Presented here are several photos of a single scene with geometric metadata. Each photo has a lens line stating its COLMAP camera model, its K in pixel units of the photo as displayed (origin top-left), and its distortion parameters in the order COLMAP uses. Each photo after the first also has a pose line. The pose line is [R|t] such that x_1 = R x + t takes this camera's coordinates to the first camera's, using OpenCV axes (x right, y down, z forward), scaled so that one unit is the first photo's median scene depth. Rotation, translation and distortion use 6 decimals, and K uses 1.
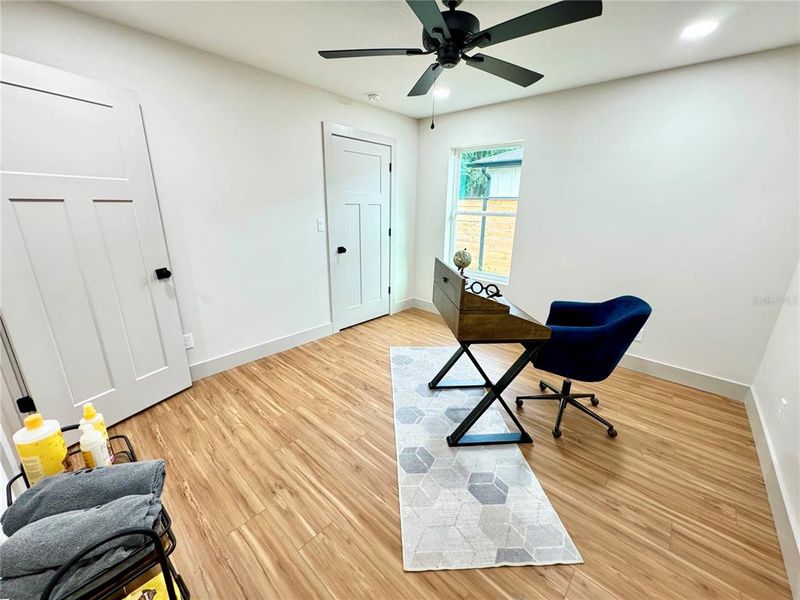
lens RADIAL K [[322.6, 0, 399.1], [0, 322.6, 300.3], [0, 0, 1]] dist [0.001086, -0.000385]
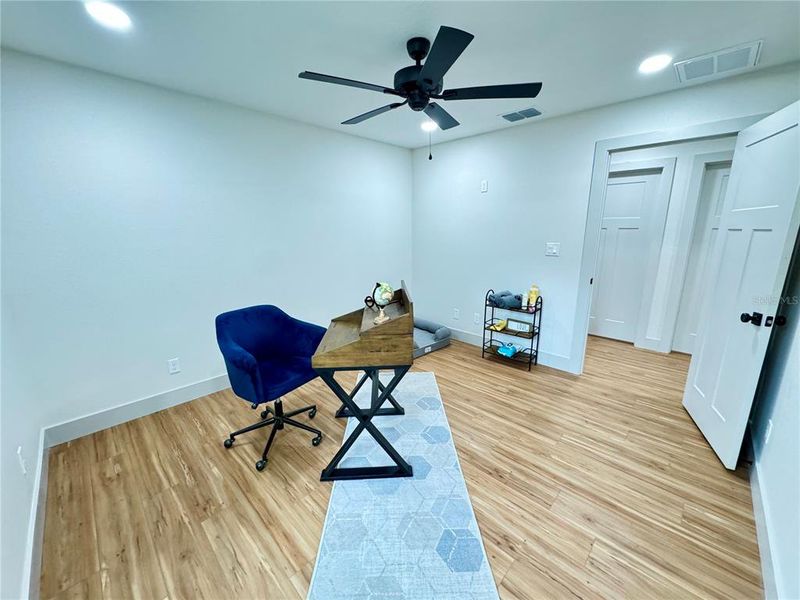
lens RADIAL K [[310.8, 0, 408.6], [0, 310.8, 298.1], [0, 0, 1]] dist [-0.002036, -0.000219]
pose [[-0.999851, -0.016234, 0.005791, 0.114146], [-0.011302, 0.871182, 0.490831, -0.465400], [-0.013013, 0.490692, -0.871236, 1.559229]]
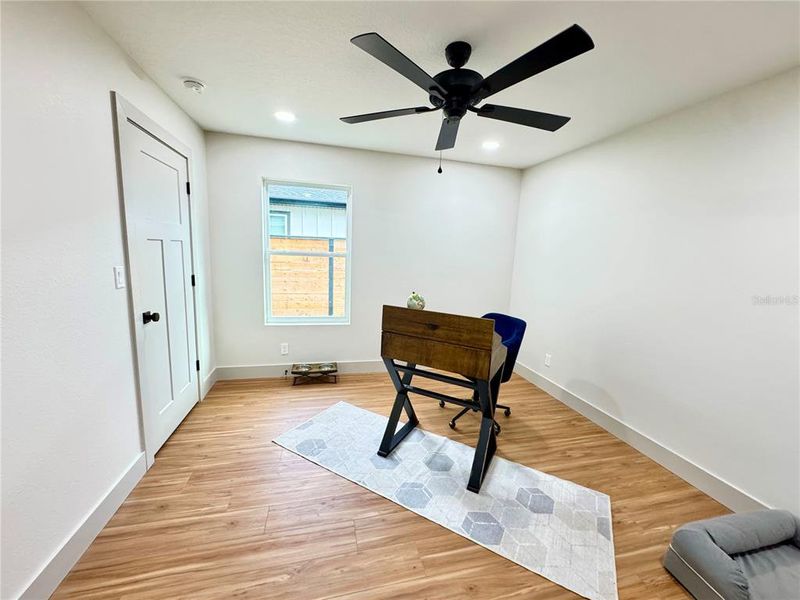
lens RADIAL K [[322.6, 0, 399.1], [0, 322.6, 300.3], [0, 0, 1]] dist [0.001086, -0.000385]
pose [[0.549476, -0.121071, 0.826691, -0.587160], [0.206479, 0.978432, 0.006053, -0.141430], [-0.809594, 0.167368, 0.562624, 0.455571]]
